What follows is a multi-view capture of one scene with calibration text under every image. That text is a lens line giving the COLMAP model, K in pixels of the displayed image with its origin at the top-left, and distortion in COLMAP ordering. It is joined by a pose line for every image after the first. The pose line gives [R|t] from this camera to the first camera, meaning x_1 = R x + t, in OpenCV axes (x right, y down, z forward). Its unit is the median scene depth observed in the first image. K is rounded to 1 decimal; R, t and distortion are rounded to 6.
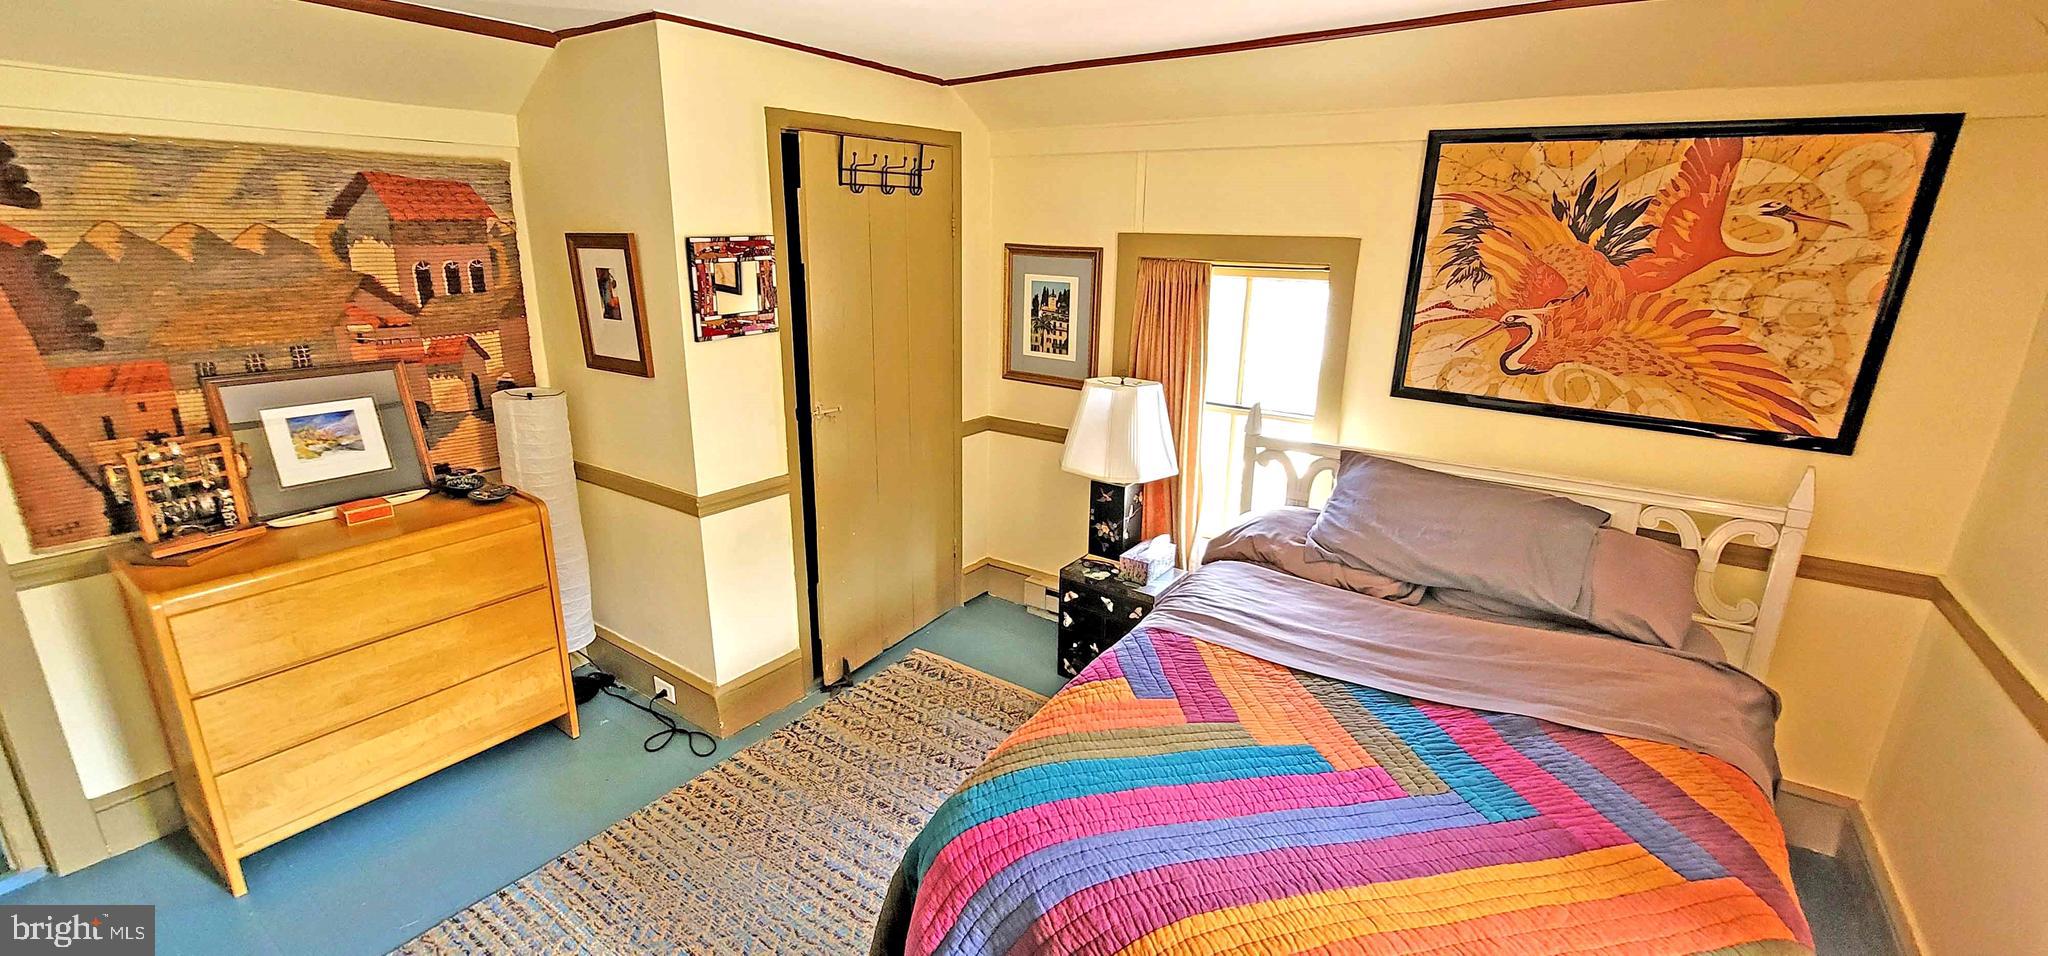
lens RADIAL K [[840.5, 0, 1024.0], [0, 840.5, 478.0], [0, 0, 1]] dist [-0.014853, 0.004040]
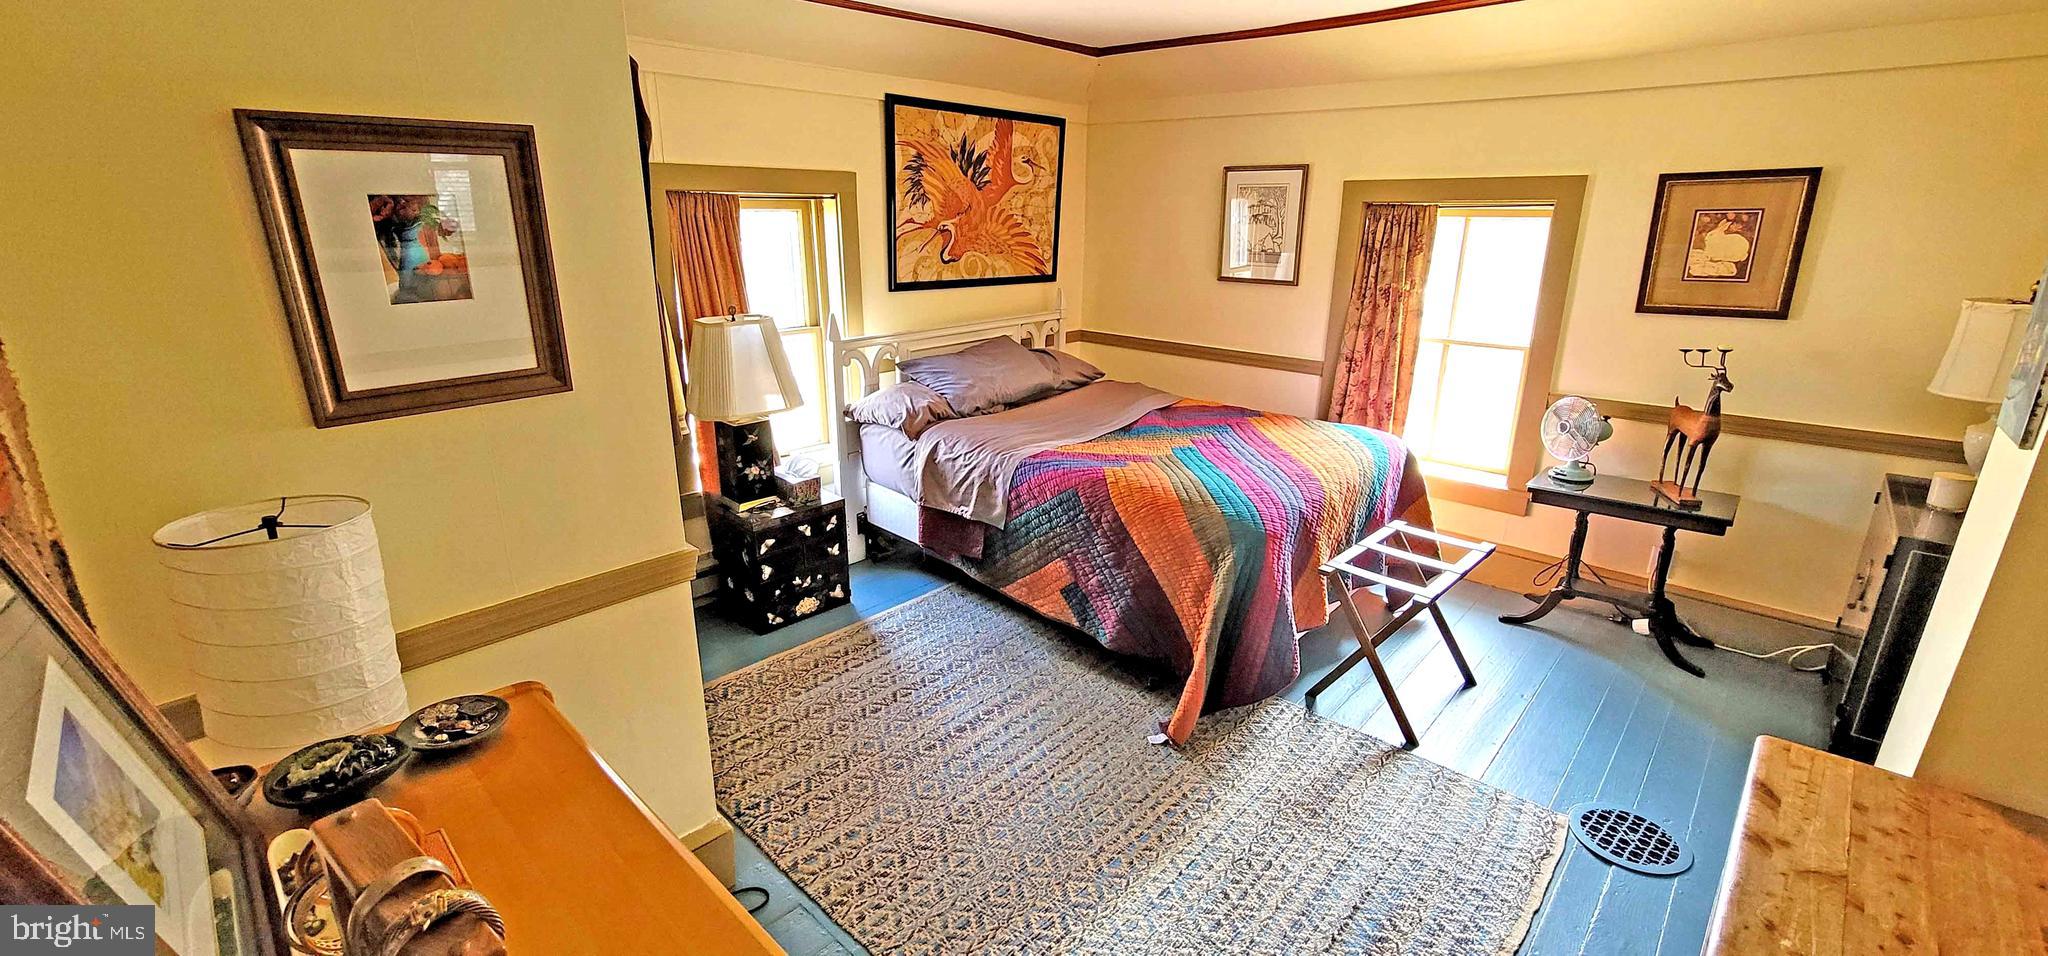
lens RADIAL K [[840.5, 0, 1024.0], [0, 840.5, 478.0], [0, 0, 1]] dist [-0.014853, 0.004040]
pose [[0.142272, -0.315666, 0.938144, -1.001569], [0.273630, 0.923393, 0.269206, -0.140116], [-0.951255, 0.218404, 0.217749, 0.628548]]
